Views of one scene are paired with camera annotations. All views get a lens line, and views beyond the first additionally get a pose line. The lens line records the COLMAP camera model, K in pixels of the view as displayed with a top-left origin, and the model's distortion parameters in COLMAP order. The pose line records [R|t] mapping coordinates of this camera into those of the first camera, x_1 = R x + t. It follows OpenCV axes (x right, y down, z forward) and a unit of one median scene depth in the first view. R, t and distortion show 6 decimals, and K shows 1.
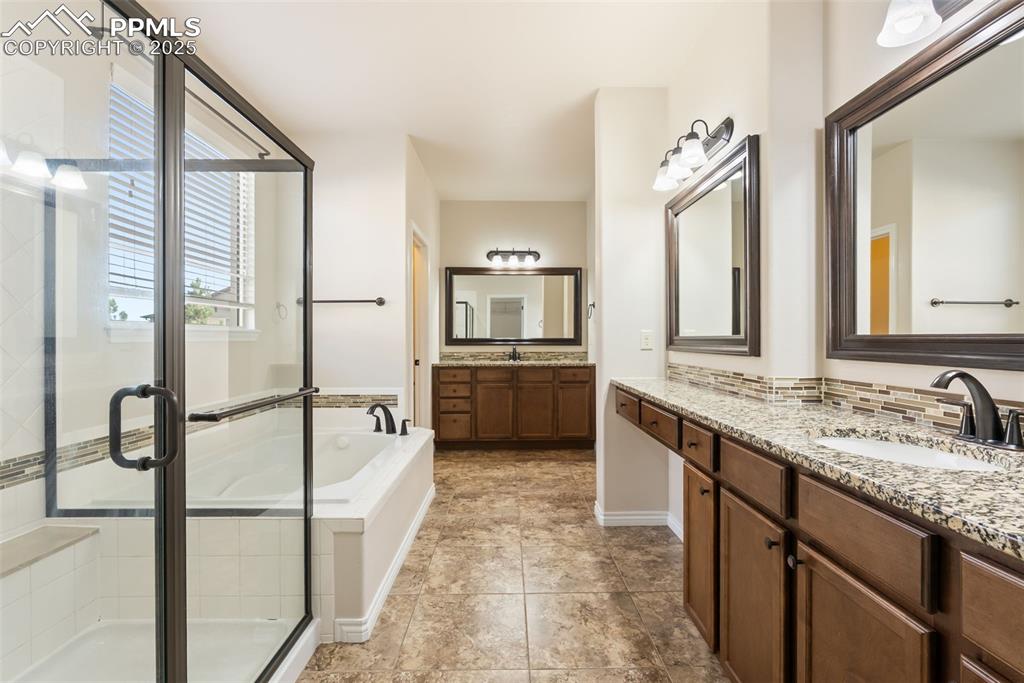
lens RADIAL K [[461.4, 0, 509.5], [0, 461.4, 340.7], [0, 0, 1]] dist [-0.008831, 0.001997]
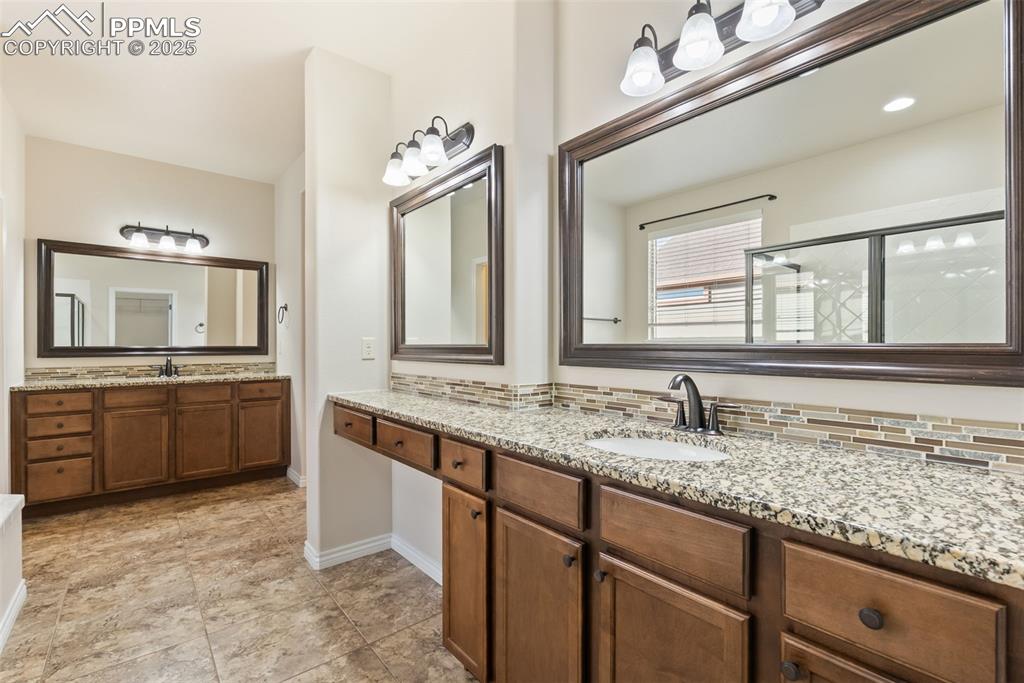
lens RADIAL K [[461.4, 0, 514.2], [0, 461.4, 346.5], [0, 0, 1]] dist [-0.008831, 0.001997]
pose [[0.774094, -0.003408, 0.633062, -0.072260], [0.005146, 0.999986, -0.000909, -0.004829], [-0.633050, 0.003961, 0.774101, 0.173336]]
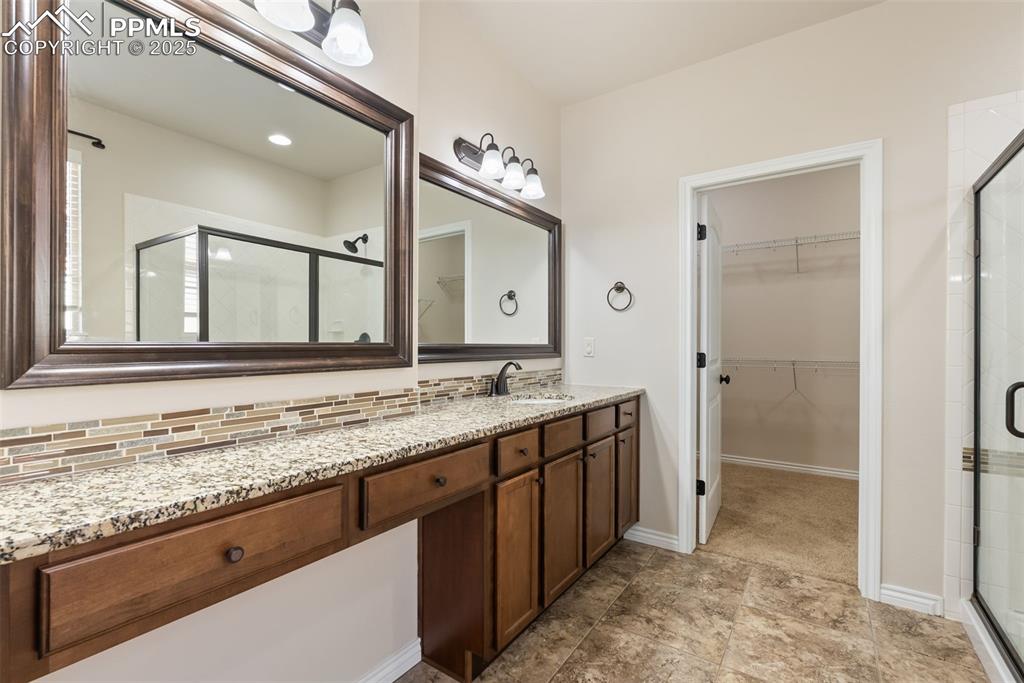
lens RADIAL K [[461.4, 0, 510.6], [0, 461.4, 343.4], [0, 0, 1]] dist [-0.008831, 0.001997]
pose [[-0.823505, -0.001049, 0.567308, -0.119957], [0.000008, 0.999998, 0.001862, -0.011541], [-0.567309, 0.001538, -0.823504, 1.426509]]
